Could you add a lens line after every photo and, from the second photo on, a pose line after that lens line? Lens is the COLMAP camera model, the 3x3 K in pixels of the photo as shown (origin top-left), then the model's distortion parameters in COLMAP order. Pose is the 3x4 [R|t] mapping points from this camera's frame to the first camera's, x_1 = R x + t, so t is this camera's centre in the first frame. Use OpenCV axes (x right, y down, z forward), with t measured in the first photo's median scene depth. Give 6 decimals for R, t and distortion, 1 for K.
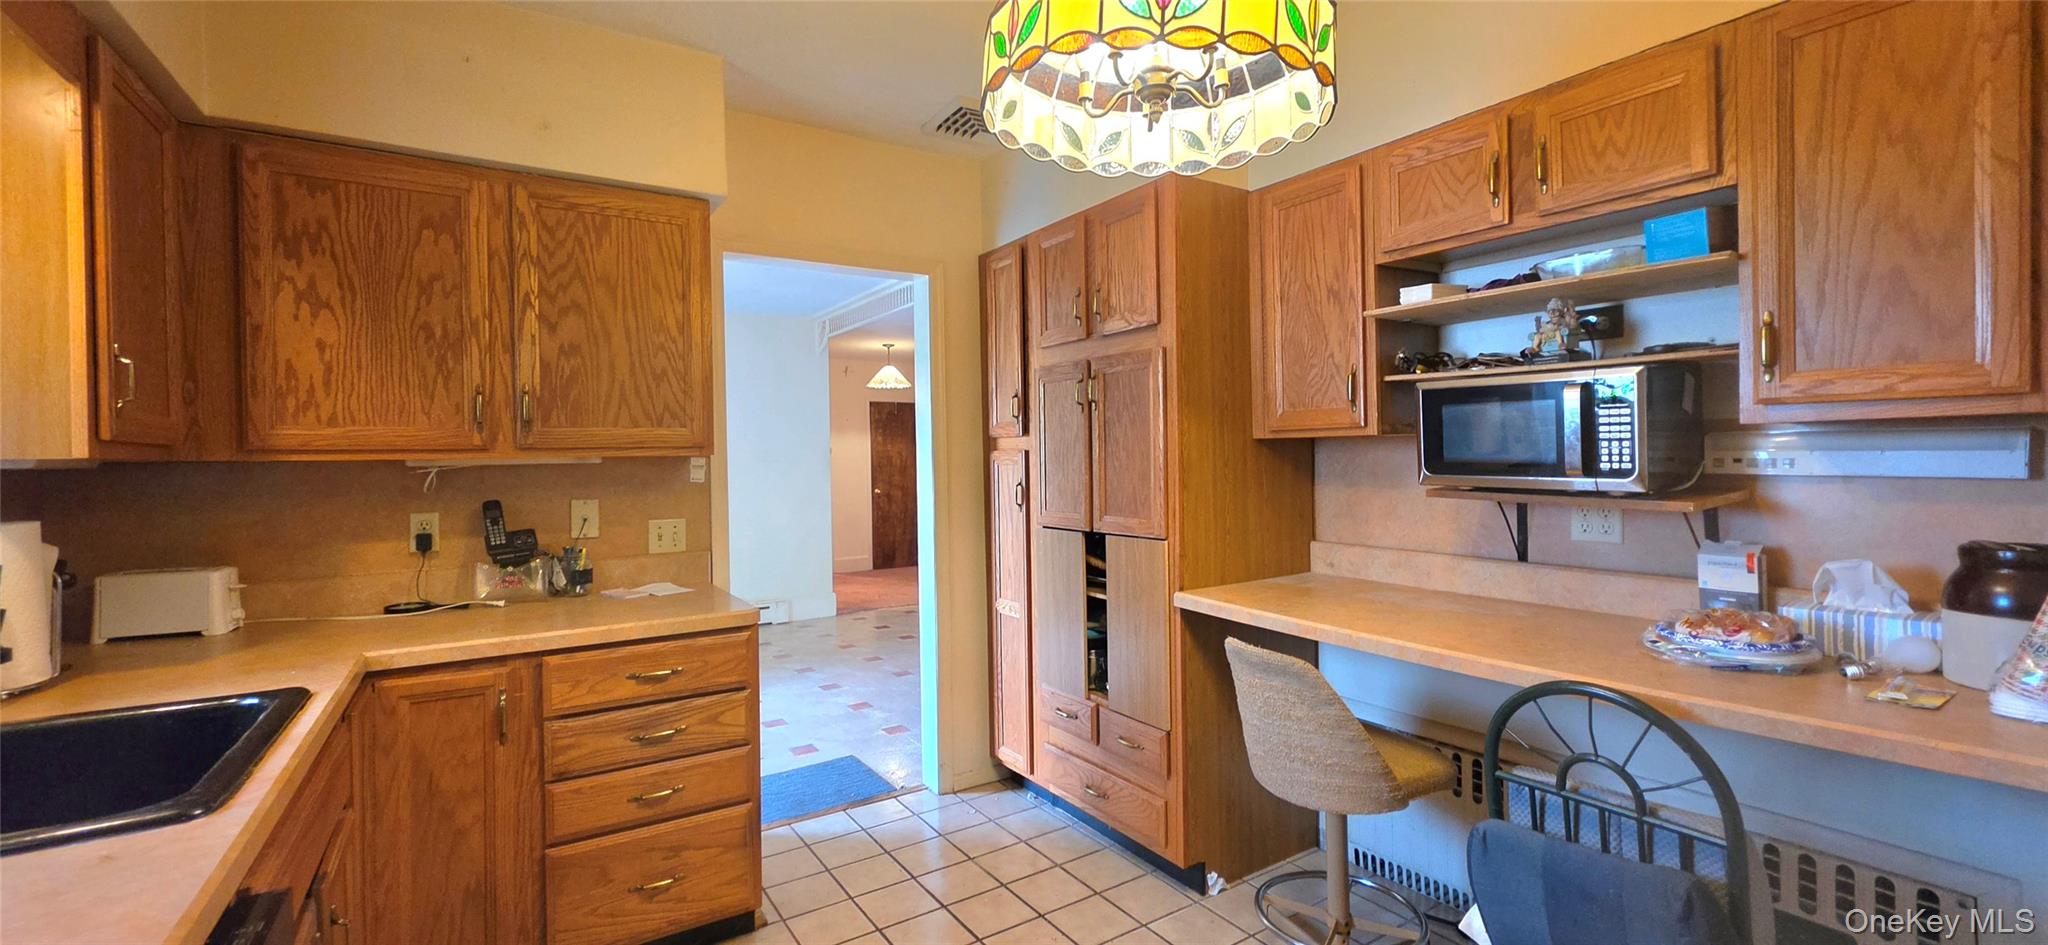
lens RADIAL K [[818.9, 0, 1021.9], [0, 818.9, 461.1], [0, 0, 1]] dist [-0.000628, -0.000695]
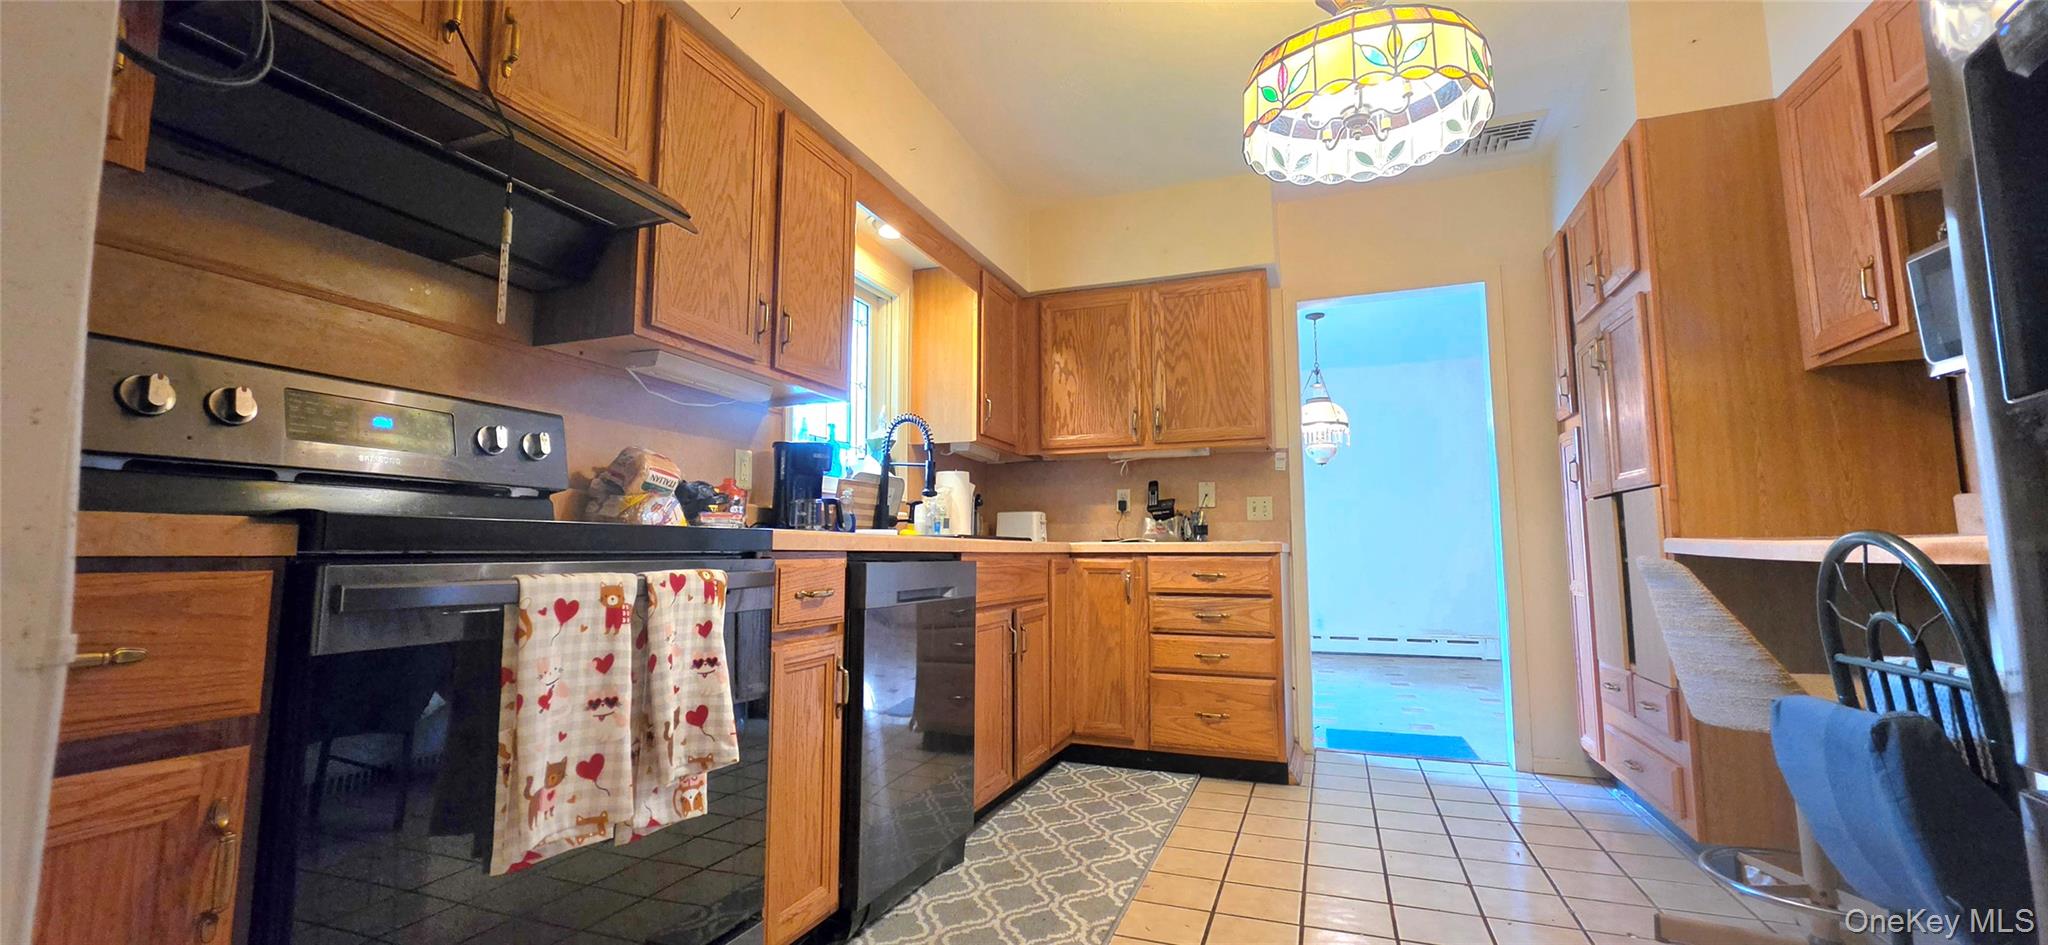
lens RADIAL K [[818.9, 0, 1021.9], [0, 818.9, 461.1], [0, 0, 1]] dist [-0.000628, -0.000695]
pose [[0.584318, -0.074571, -0.808091, 0.576631], [-0.015418, 0.994569, -0.102928, 0.198237], [0.811378, 0.072602, 0.579995, -0.186995]]
